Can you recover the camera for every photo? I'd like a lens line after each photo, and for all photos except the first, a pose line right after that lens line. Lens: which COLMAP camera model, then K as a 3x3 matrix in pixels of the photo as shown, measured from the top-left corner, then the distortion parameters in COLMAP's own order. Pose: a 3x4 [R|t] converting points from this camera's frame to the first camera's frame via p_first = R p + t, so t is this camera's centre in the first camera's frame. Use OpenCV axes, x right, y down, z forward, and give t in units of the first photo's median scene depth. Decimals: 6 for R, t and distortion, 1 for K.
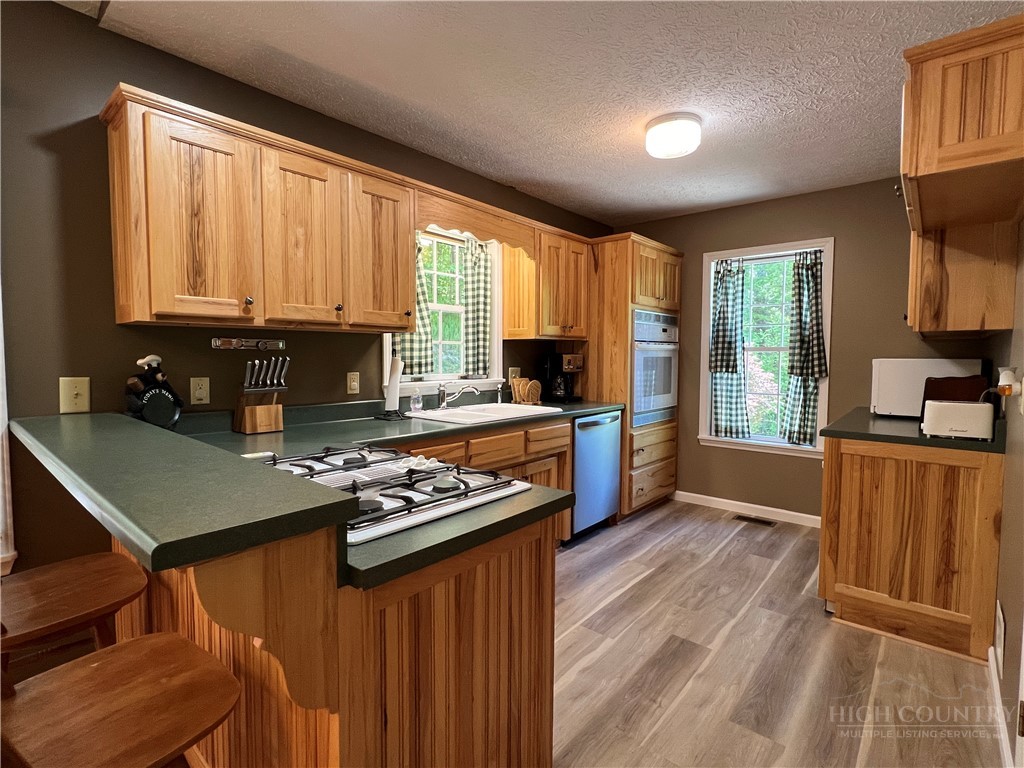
lens RADIAL K [[495.2, 0, 508.1], [0, 495.2, 380.5], [0, 0, 1]] dist [-0.006899, 0.001161]
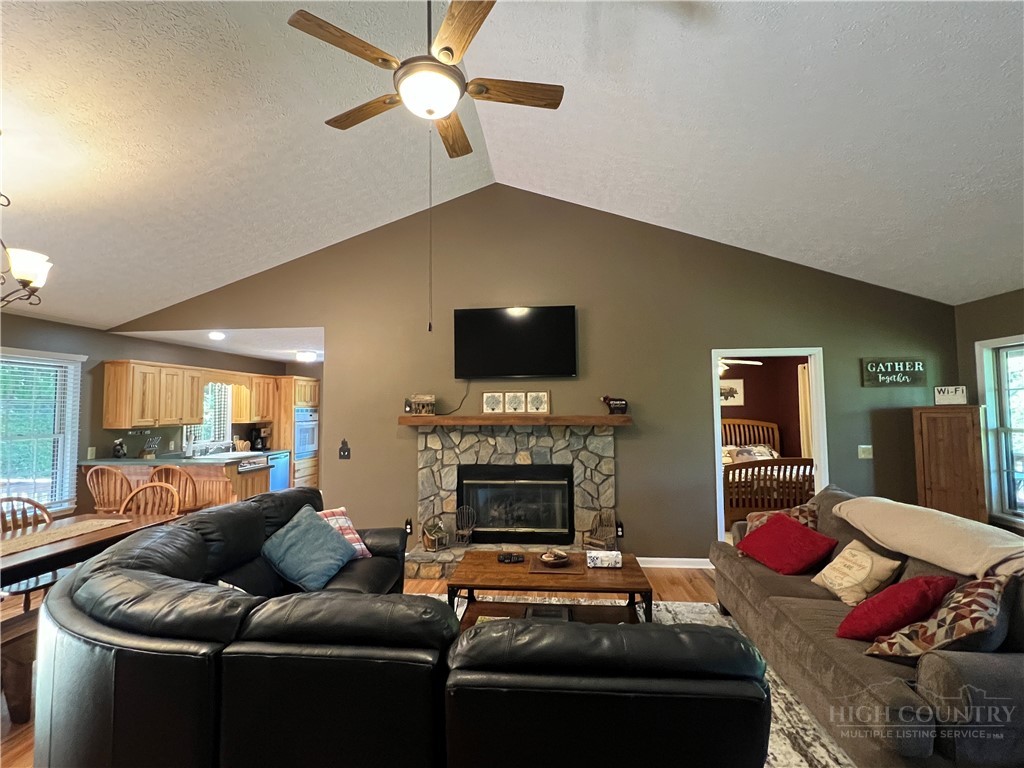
lens RADIAL K [[495.2, 0, 509.9], [0, 495.2, 380.7], [0, 0, 1]] dist [-0.006899, 0.001161]
pose [[0.810517, 0.020892, 0.585343, -0.292985], [0.043541, 0.994449, -0.095784, -0.005912], [-0.584095, 0.103121, 0.805108, -1.487358]]
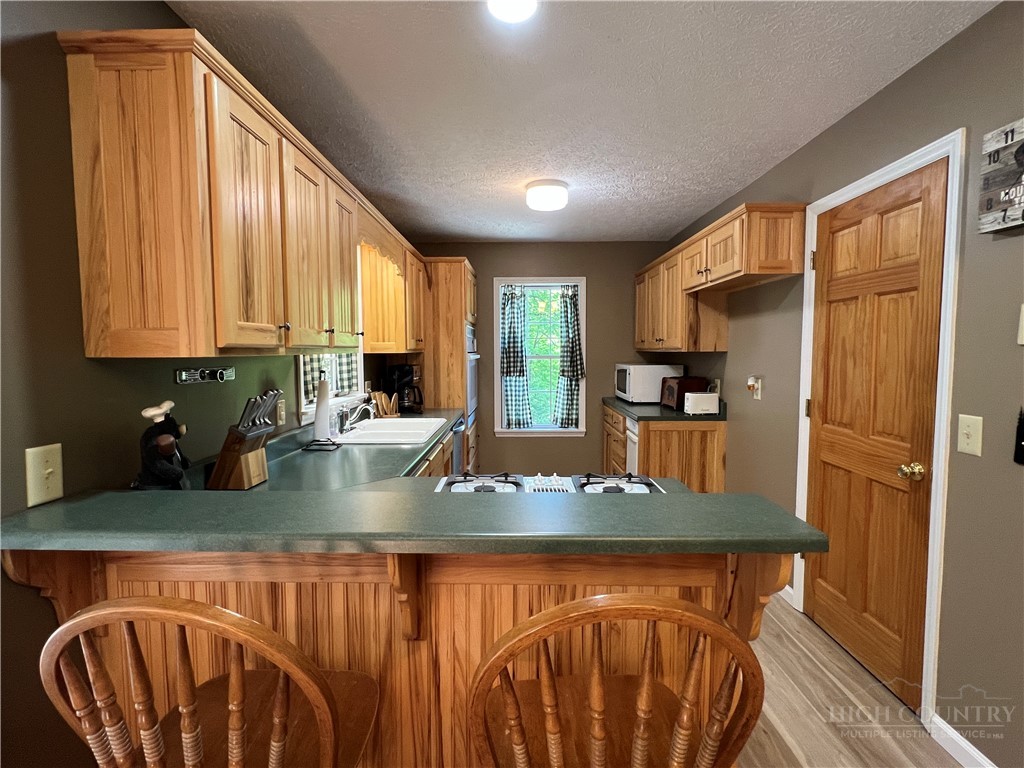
lens RADIAL K [[495.2, 0, 509.2], [0, 495.2, 380.8], [0, 0, 1]] dist [-0.006899, 0.001161]
pose [[0.764854, -0.047145, 0.642476, -0.415522], [0.041228, 0.998856, 0.024215, -0.040266], [-0.642883, 0.007967, 0.765923, 0.070181]]
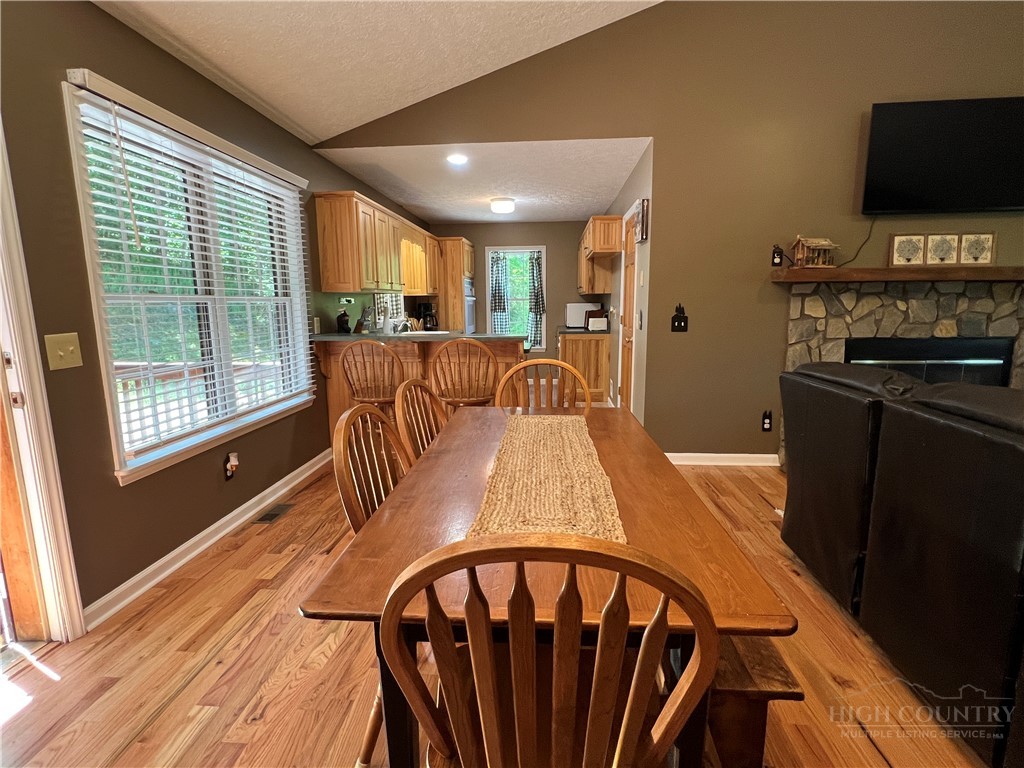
lens RADIAL K [[495.2, 0, 507.6], [0, 495.2, 384.7], [0, 0, 1]] dist [-0.006899, 0.001161]
pose [[0.807244, -0.109765, 0.579922, -0.757183], [0.045009, 0.991142, 0.124947, 0.026744], [-0.588500, -0.074761, 0.805033, -0.643407]]
